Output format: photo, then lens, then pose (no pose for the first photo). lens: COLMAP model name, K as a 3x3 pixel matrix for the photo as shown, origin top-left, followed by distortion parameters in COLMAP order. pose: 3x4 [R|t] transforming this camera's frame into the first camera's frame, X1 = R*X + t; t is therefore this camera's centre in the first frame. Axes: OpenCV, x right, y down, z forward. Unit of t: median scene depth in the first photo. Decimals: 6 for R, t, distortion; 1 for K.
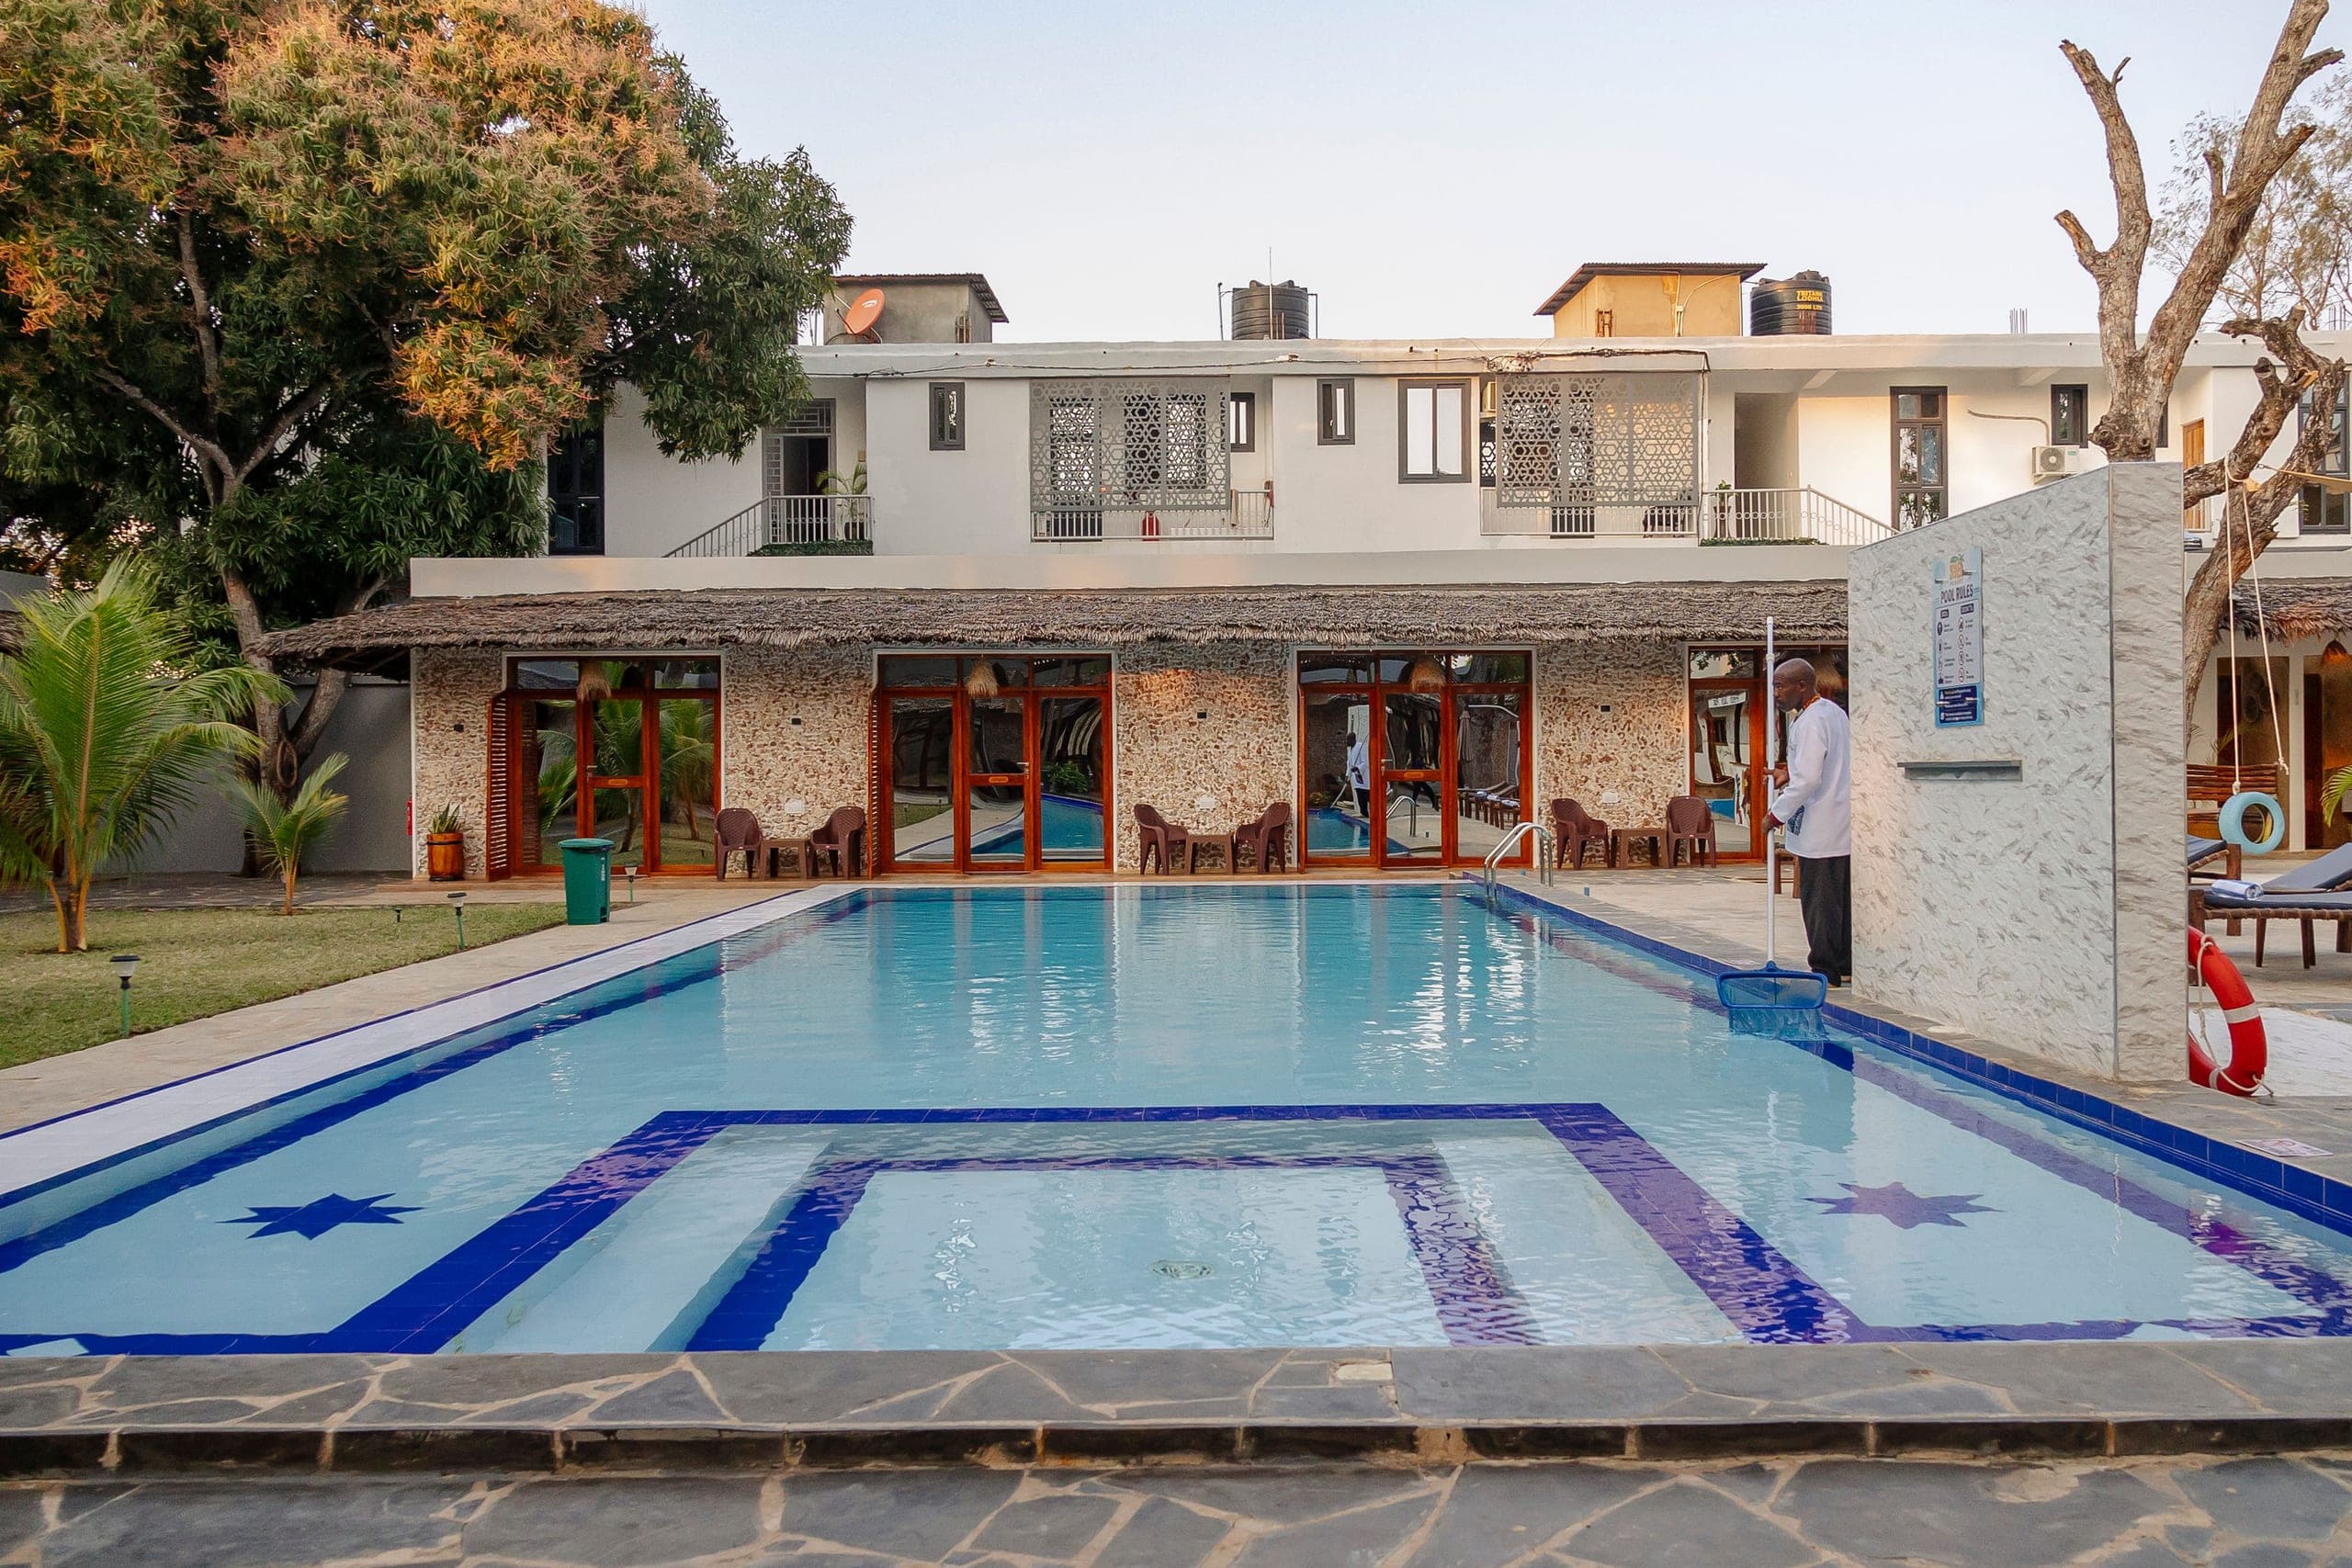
lens RADIAL K [[1909.1, 0, 1191.0], [0, 1909.1, 764.4], [0, 0, 1]] dist [-0.004421, 0.007642]
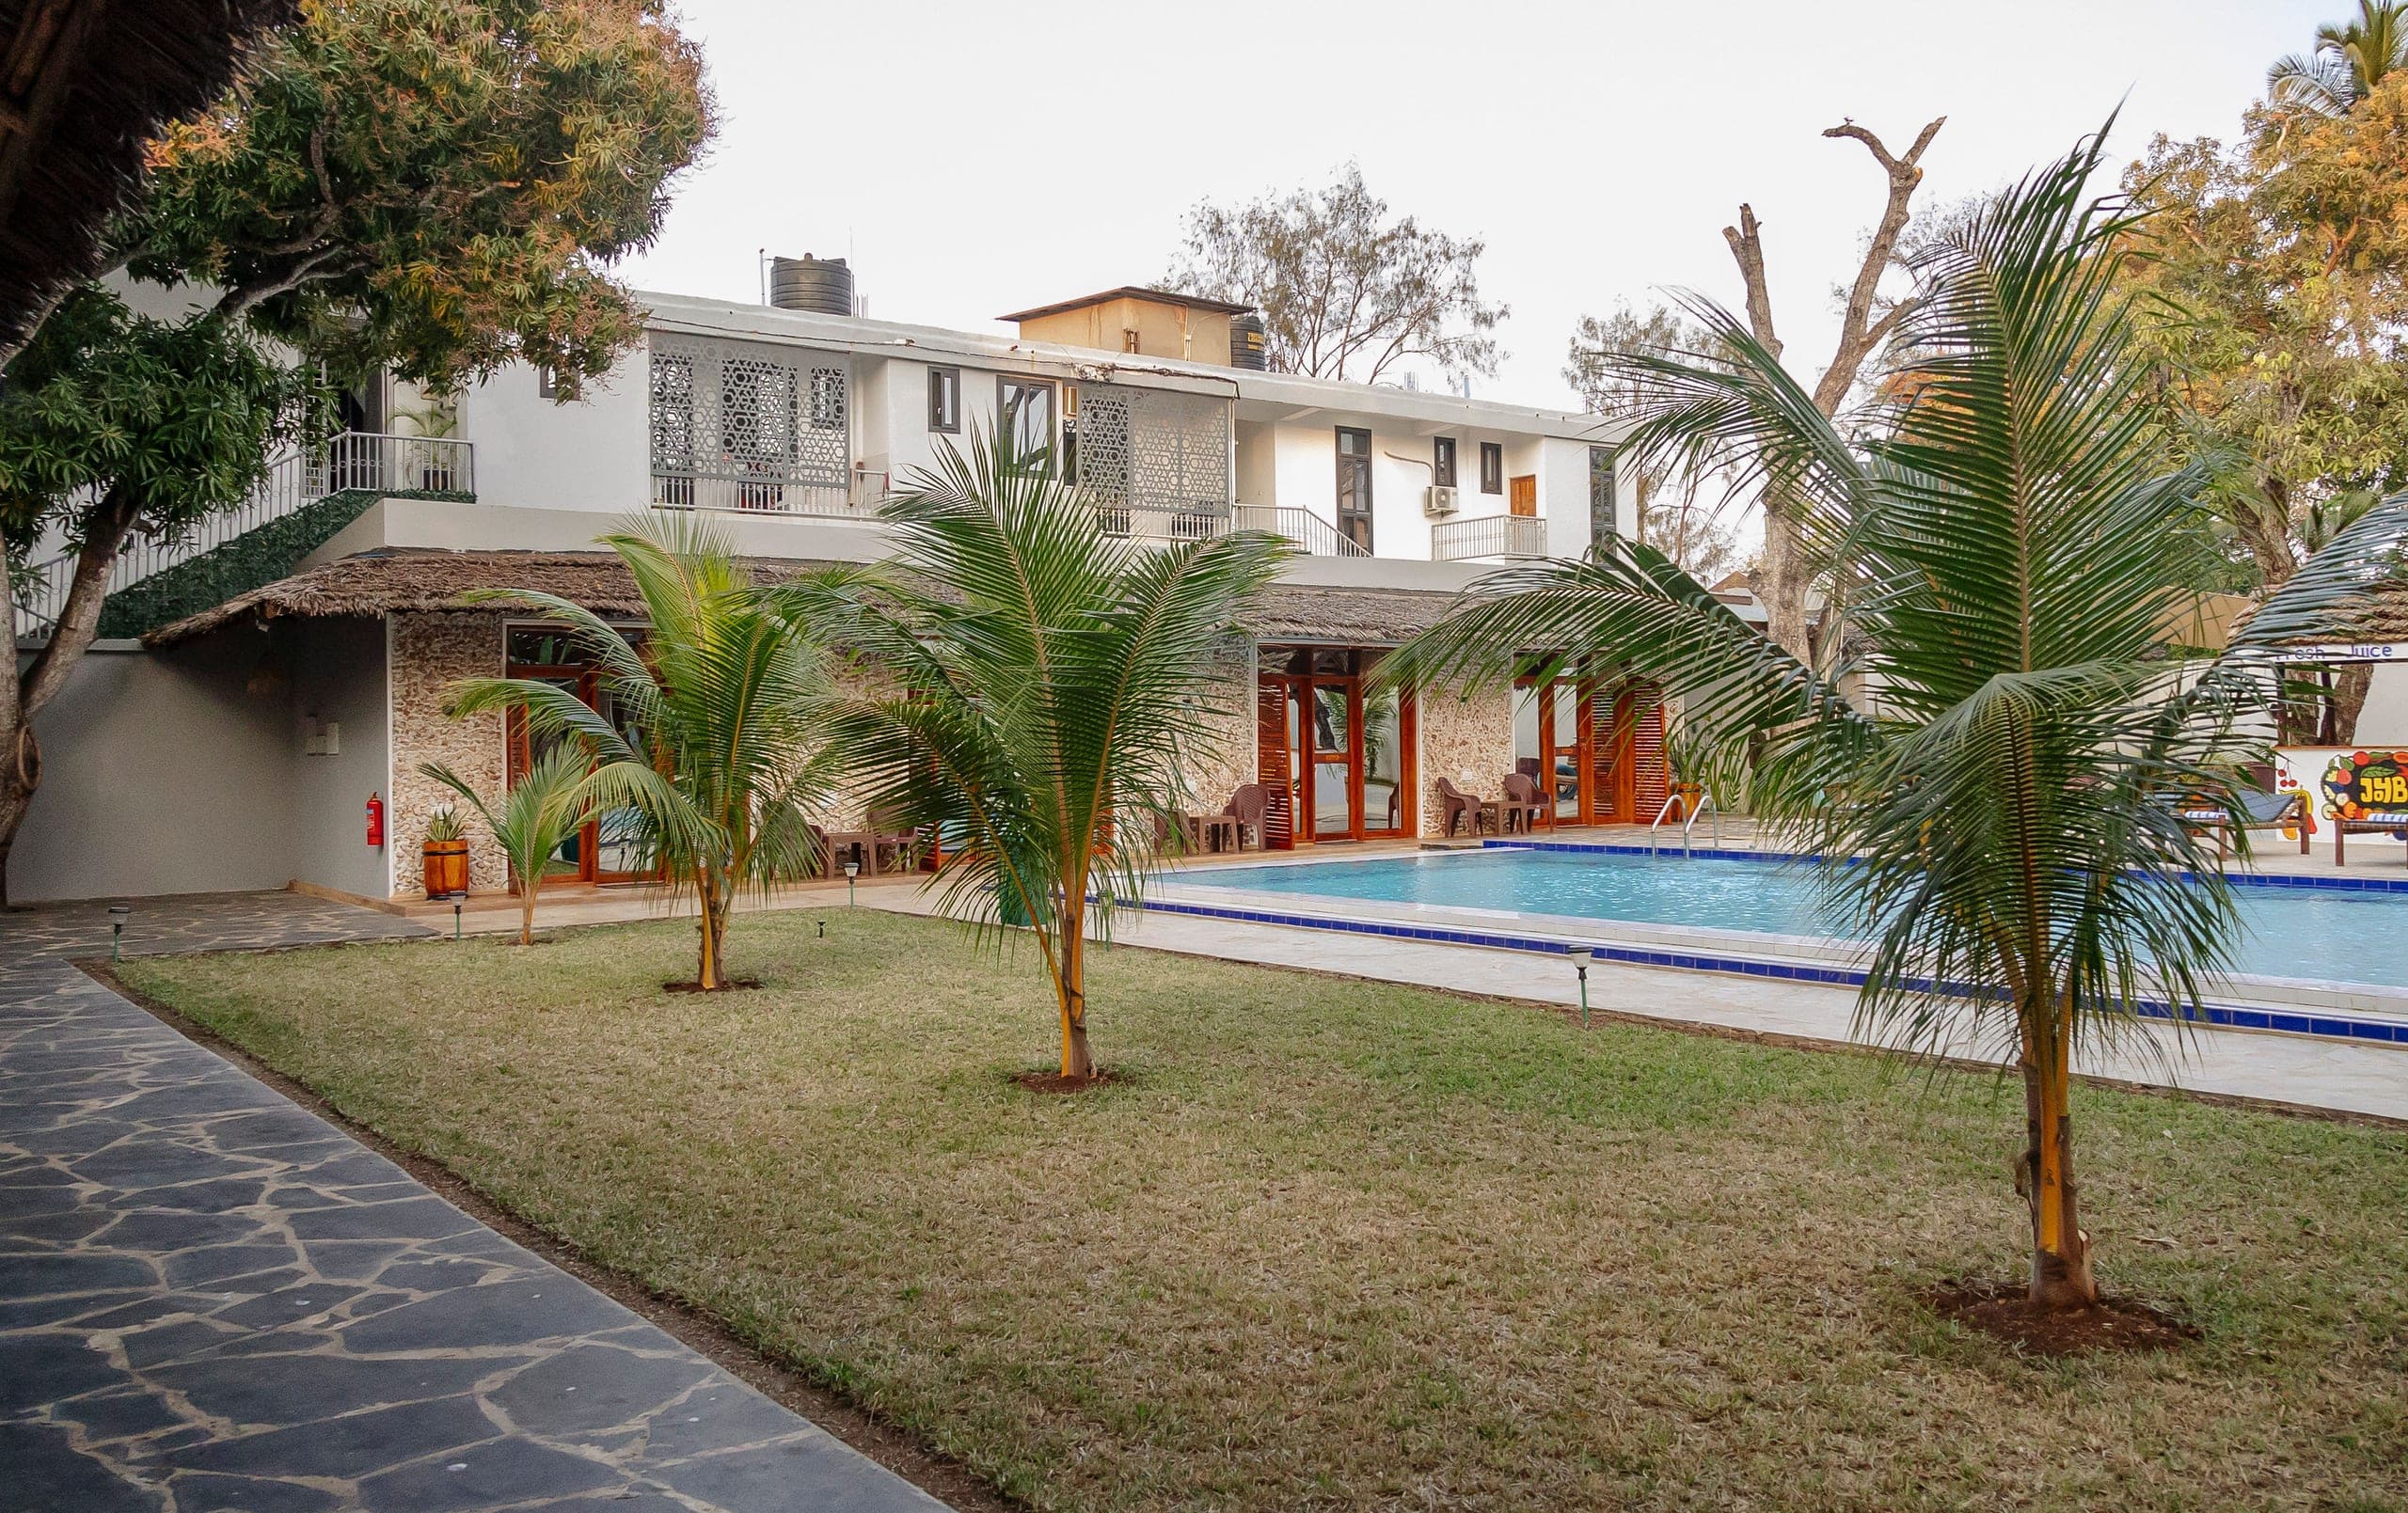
lens RADIAL K [[1913.3, 0, 1209.9], [0, 1913.3, 736.4], [0, 0, 1]] dist [-0.017426, 0.011388]
pose [[0.798640, -0.002293, 0.601805, -0.576568], [0.005236, 0.999981, -0.003138, -0.003664], [-0.601787, 0.005658, 0.798637, 0.146321]]
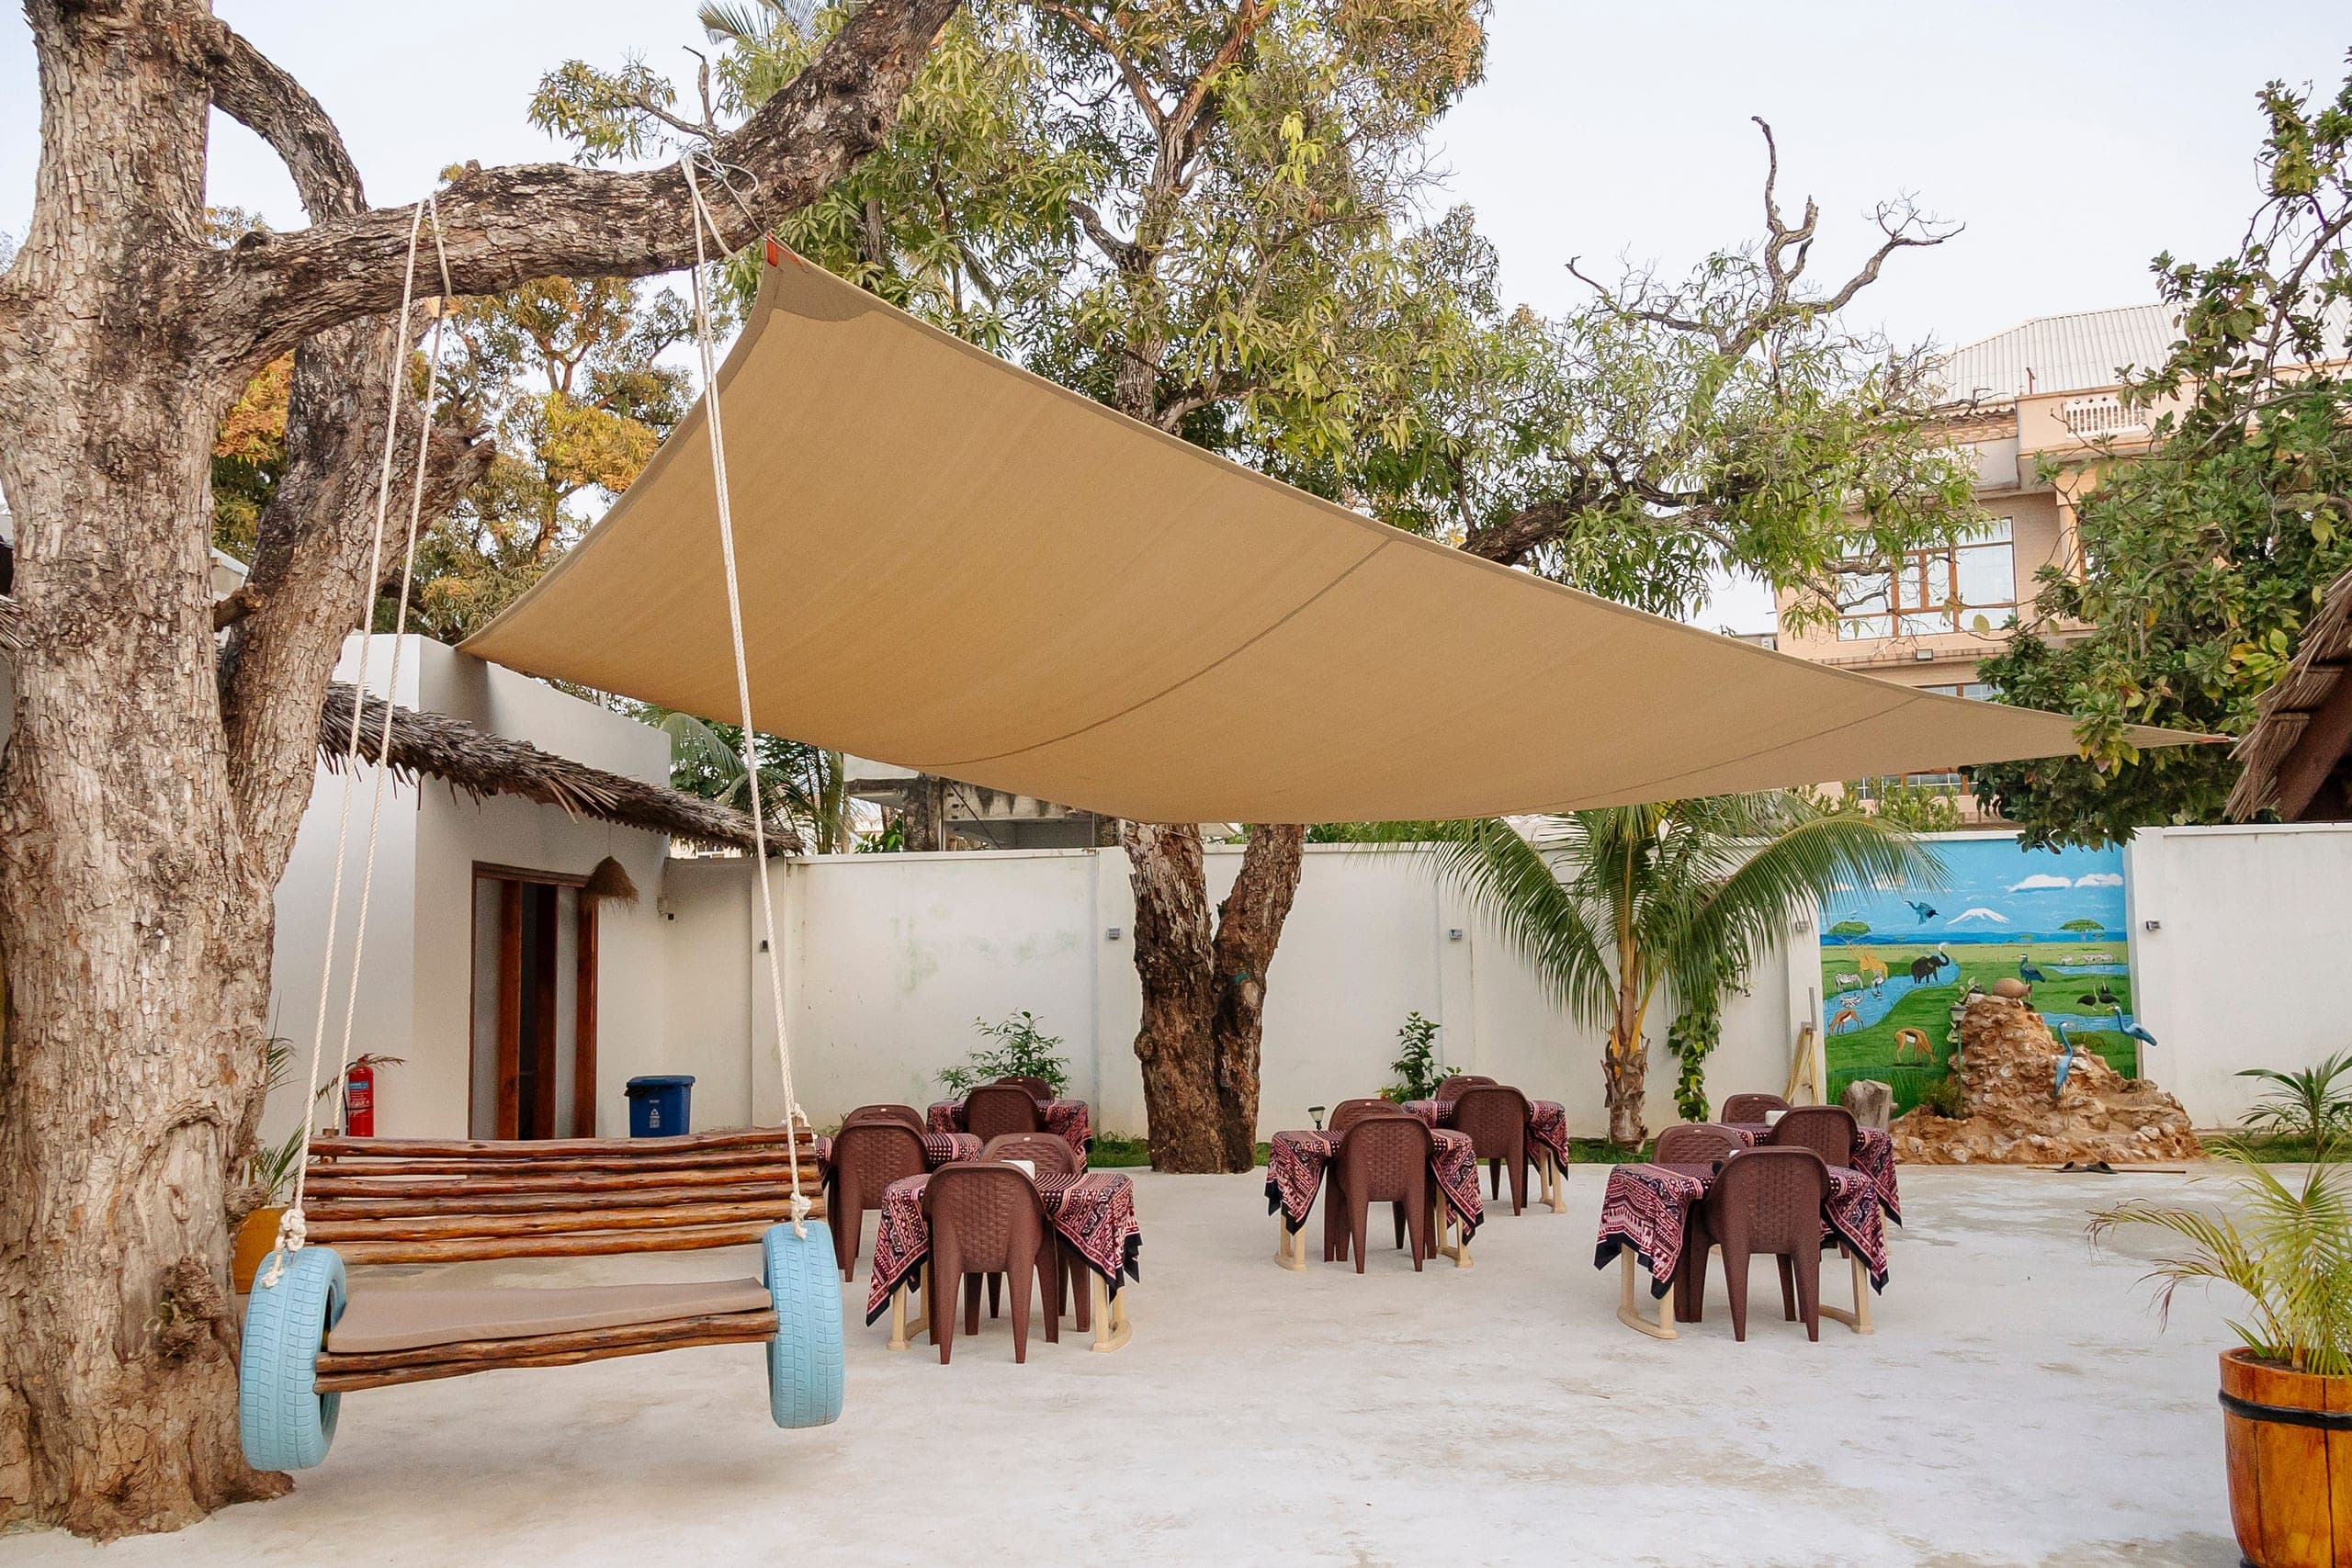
lens RADIAL K [[1909.1, 0, 1164.5], [0, 1909.1, 787.0], [0, 0, 1]] dist [-0.004421, 0.007642]
pose [[0.011236, 0.090495, 0.995834, 0.191907], [0.015002, 0.995769, -0.090658, -0.022135], [-0.999824, 0.015958, 0.009831, 0.747845]]
